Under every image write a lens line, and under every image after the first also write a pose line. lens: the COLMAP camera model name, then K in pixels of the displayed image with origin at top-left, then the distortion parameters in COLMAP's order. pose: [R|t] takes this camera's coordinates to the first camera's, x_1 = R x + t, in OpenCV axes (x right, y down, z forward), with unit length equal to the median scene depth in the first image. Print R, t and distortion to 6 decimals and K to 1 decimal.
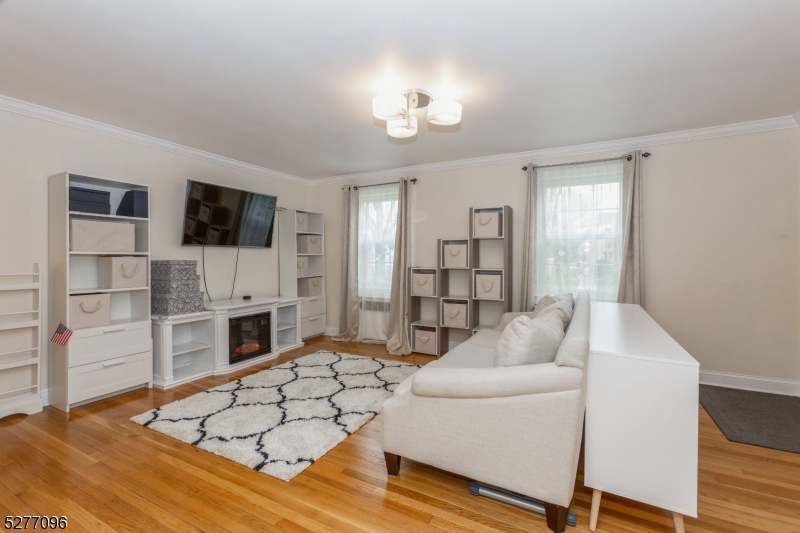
lens RADIAL K [[355.6, 0, 401.5], [0, 355.6, 259.9], [0, 0, 1]] dist [-0.012762, 0.006412]
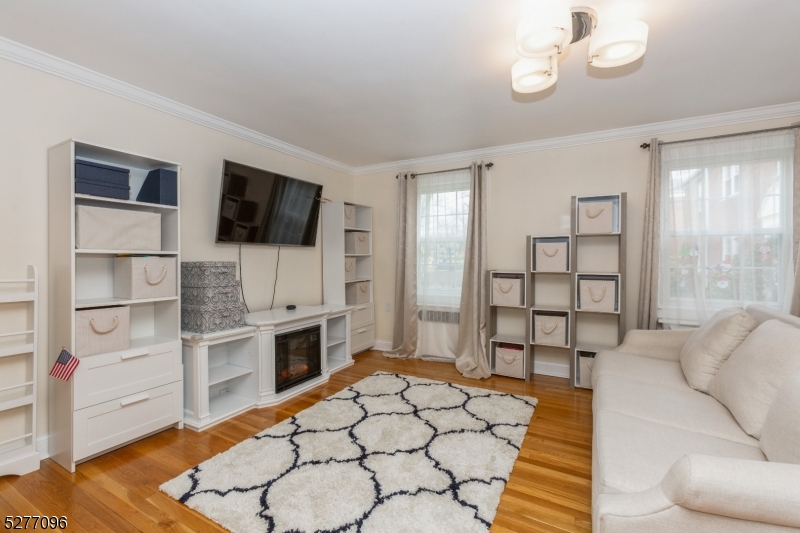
lens RADIAL K [[355.6, 0, 400.6], [0, 355.6, 261.2], [0, 0, 1]] dist [-0.012762, 0.006412]
pose [[0.999753, 0.001412, -0.022196, -0.187821], [-0.001379, 0.999998, 0.001502, -0.001552], [0.022198, -0.001471, 0.999753, 0.212585]]
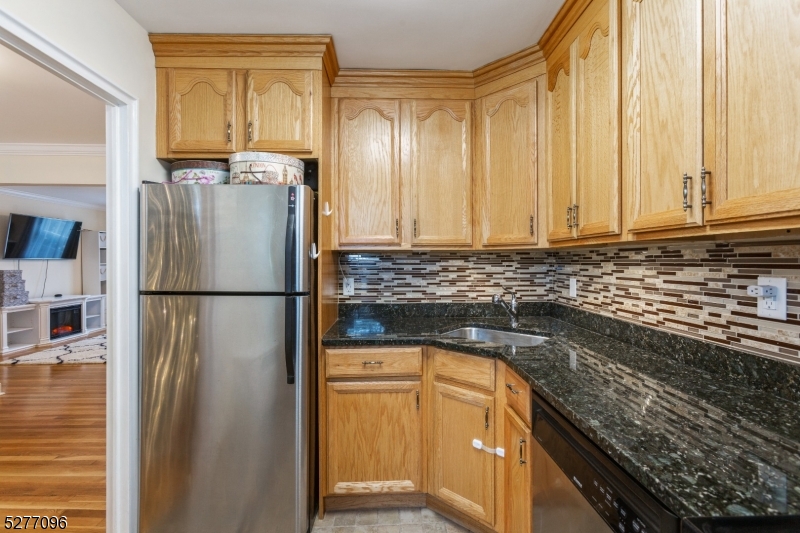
lens RADIAL K [[355.6, 0, 403.3], [0, 355.6, 260.6], [0, 0, 1]] dist [-0.012762, 0.006412]
pose [[0.872596, -0.003672, 0.488429, 0.079892], [0.007098, 0.999961, -0.005162, -0.016941], [-0.488391, 0.007971, 0.872589, -1.001318]]
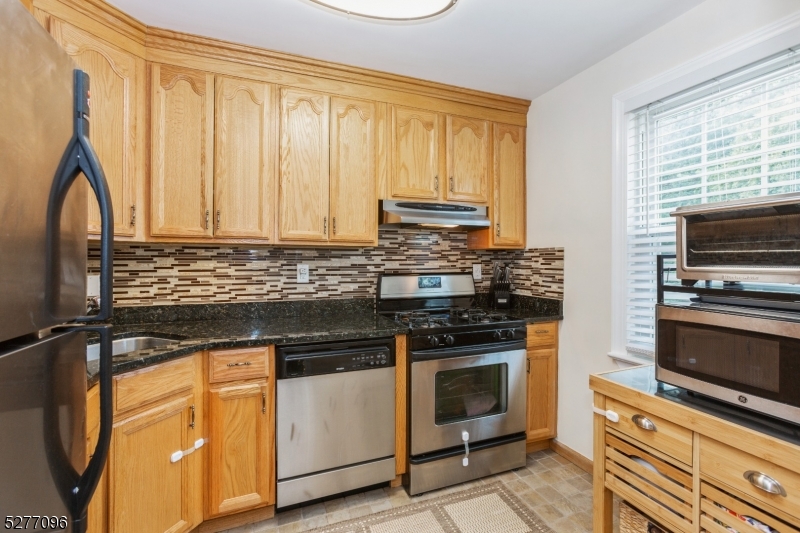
lens RADIAL K [[355.6, 0, 398.6], [0, 355.6, 261.6], [0, 0, 1]] dist [-0.012762, 0.006412]
pose [[-0.748044, -0.012207, 0.663537, -0.078206], [-0.002952, 0.999882, 0.015066, -0.018164], [-0.663643, 0.009311, -0.747992, -0.526646]]
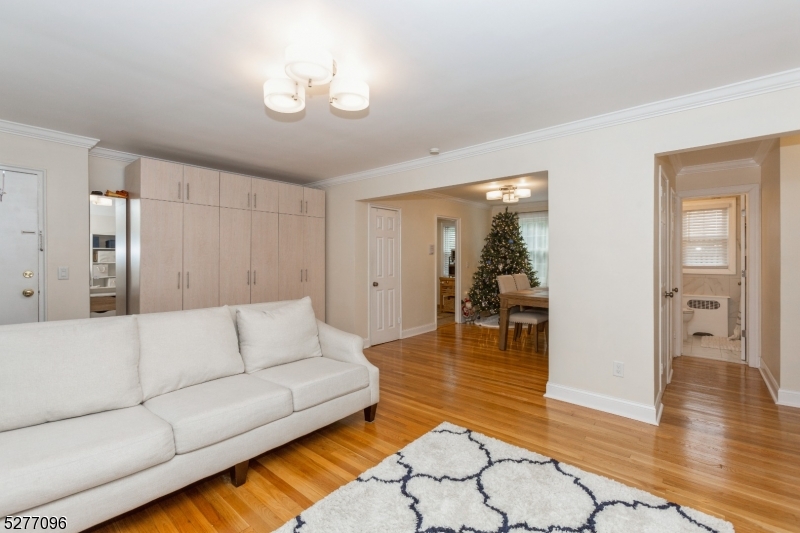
lens RADIAL K [[355.6, 0, 396.2], [0, 355.6, 263.2], [0, 0, 1]] dist [-0.012762, 0.006412]
pose [[-0.972579, -0.003468, 0.232547, -0.229142], [-0.000998, 0.999942, 0.010739, -0.013599], [-0.232571, 0.010212, -0.972526, 1.201885]]
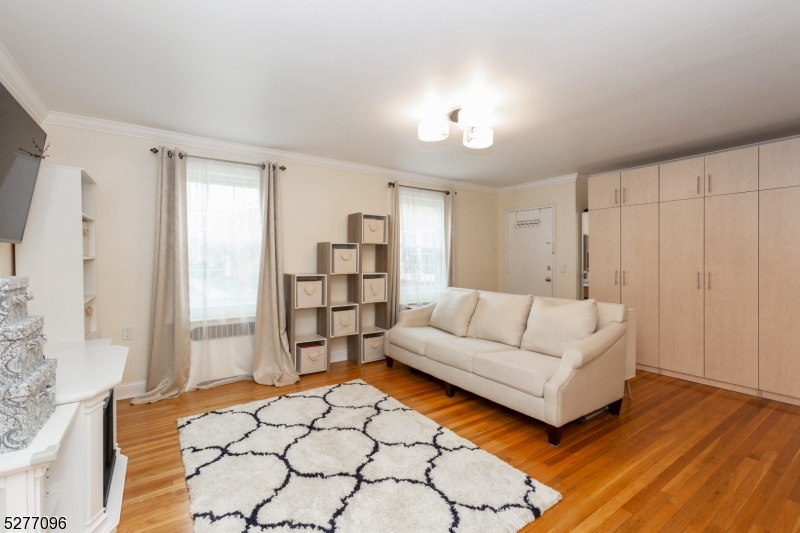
lens RADIAL K [[351.8, 0, 400.8], [0, 351.8, 261.3], [0, 0, 1]] dist [-0.000293, 0.002099]
pose [[0.464044, -0.005794, 0.885793, -0.686450], [0.004734, 0.999981, 0.004061, -0.013736], [-0.885800, 0.002309, 0.464062, 0.471051]]
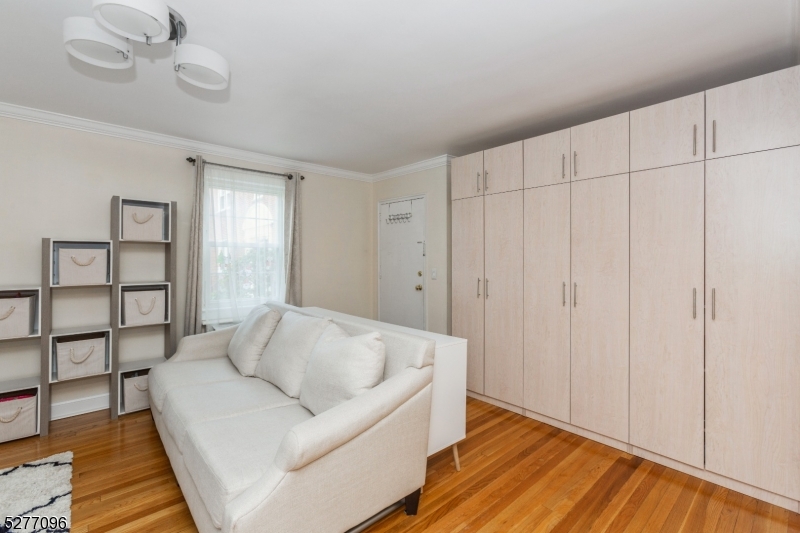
lens RADIAL K [[355.6, 0, 397.7], [0, 355.6, 257.2], [0, 0, 1]] dist [-0.012762, 0.006412]
pose [[0.356983, 0.004918, 0.934098, -0.270286], [0.003007, 0.999975, -0.006414, -0.023390], [-0.934106, 0.005098, 0.356959, 0.263239]]
